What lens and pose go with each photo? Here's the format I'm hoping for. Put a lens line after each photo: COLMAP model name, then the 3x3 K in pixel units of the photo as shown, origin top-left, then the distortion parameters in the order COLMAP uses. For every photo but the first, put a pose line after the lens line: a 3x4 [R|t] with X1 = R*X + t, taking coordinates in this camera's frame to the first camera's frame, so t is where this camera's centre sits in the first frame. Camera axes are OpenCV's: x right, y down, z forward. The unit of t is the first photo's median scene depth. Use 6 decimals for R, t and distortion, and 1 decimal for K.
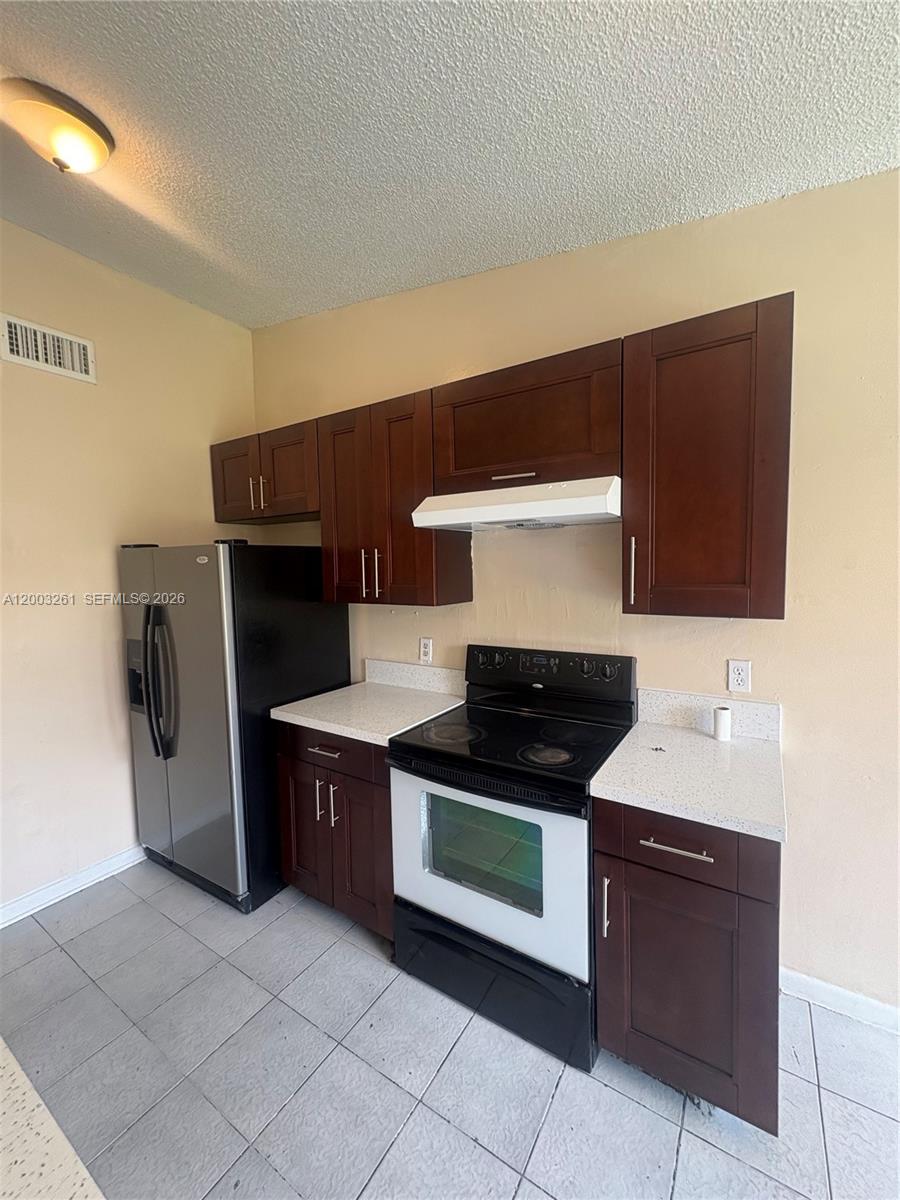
lens RADIAL K [[478.4, 0, 454.8], [0, 478.4, 596.6], [0, 0, 1]] dist [-0.000505, -0.000280]
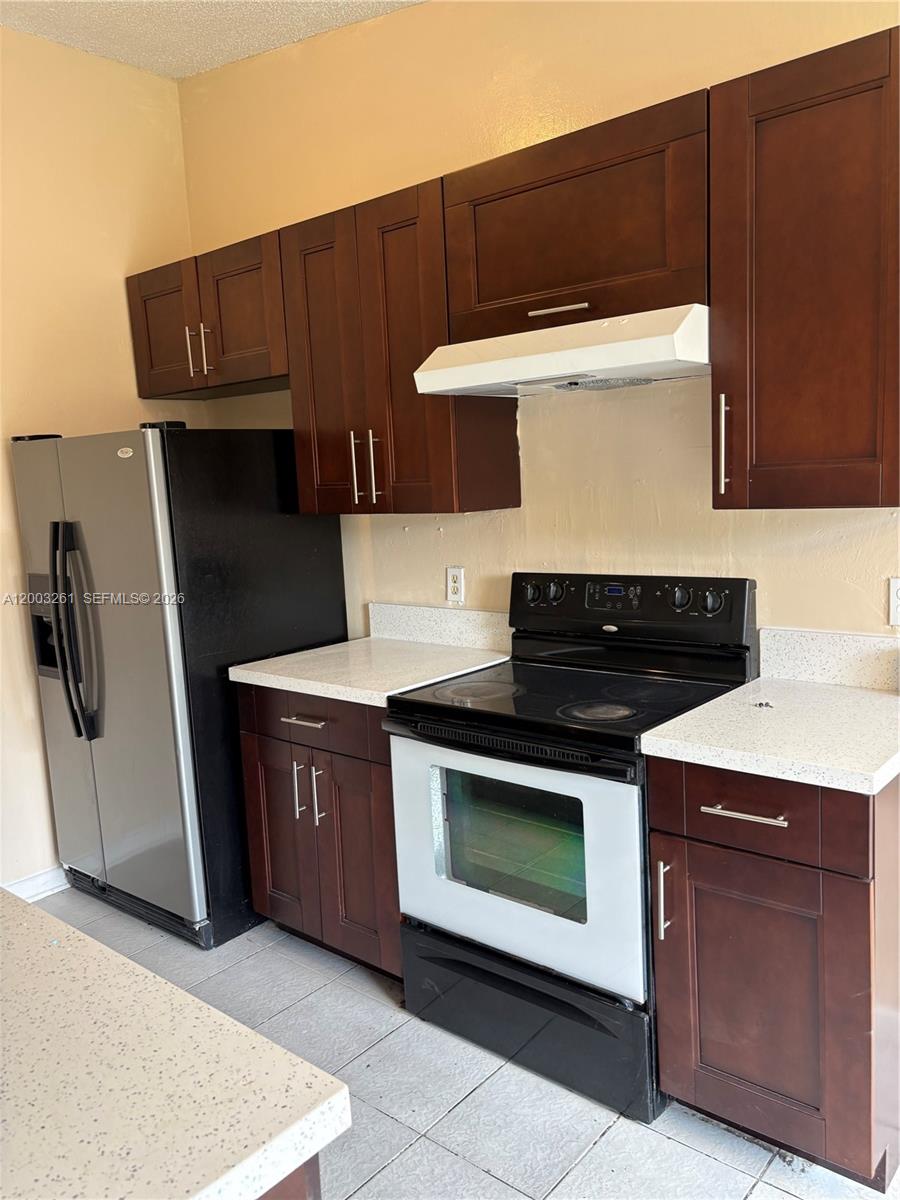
lens RADIAL K [[909.0, 0, 453.6], [0, 909.0, 605.0], [0, 0, 1]] dist [0.030242, -0.023353]
pose [[0.990573, -0.009413, -0.136660, 0.133130], [0.020683, 0.996476, 0.081284, 0.047911], [0.135414, -0.083344, 0.987278, -0.282343]]
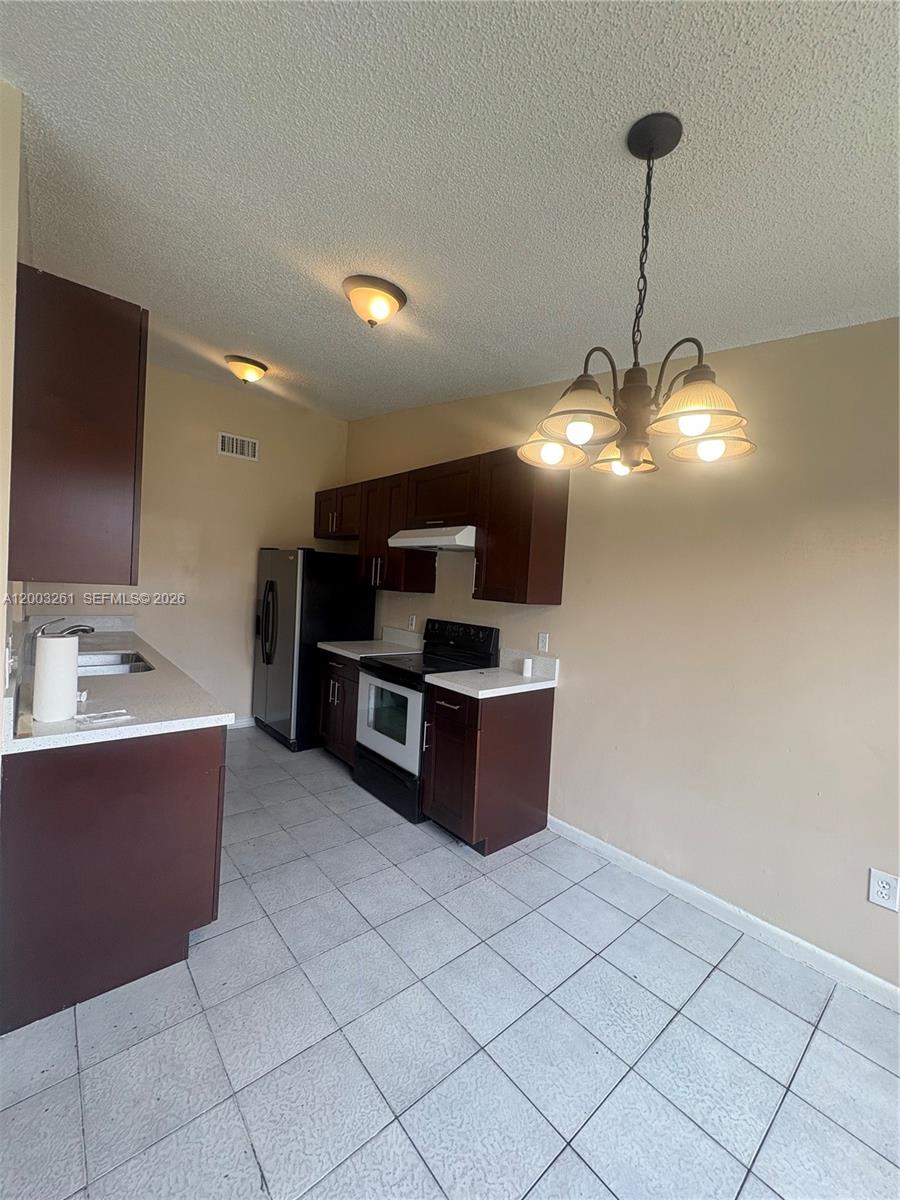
lens RADIAL K [[478.4, 0, 455.5], [0, 478.4, 593.7], [0, 0, 1]] dist [-0.000505, -0.000280]
pose [[0.955914, 0.081262, -0.282179, 0.671220], [-0.093758, 0.995111, -0.031044, 0.065661], [0.278277, 0.056132, 0.958859, -0.663954]]
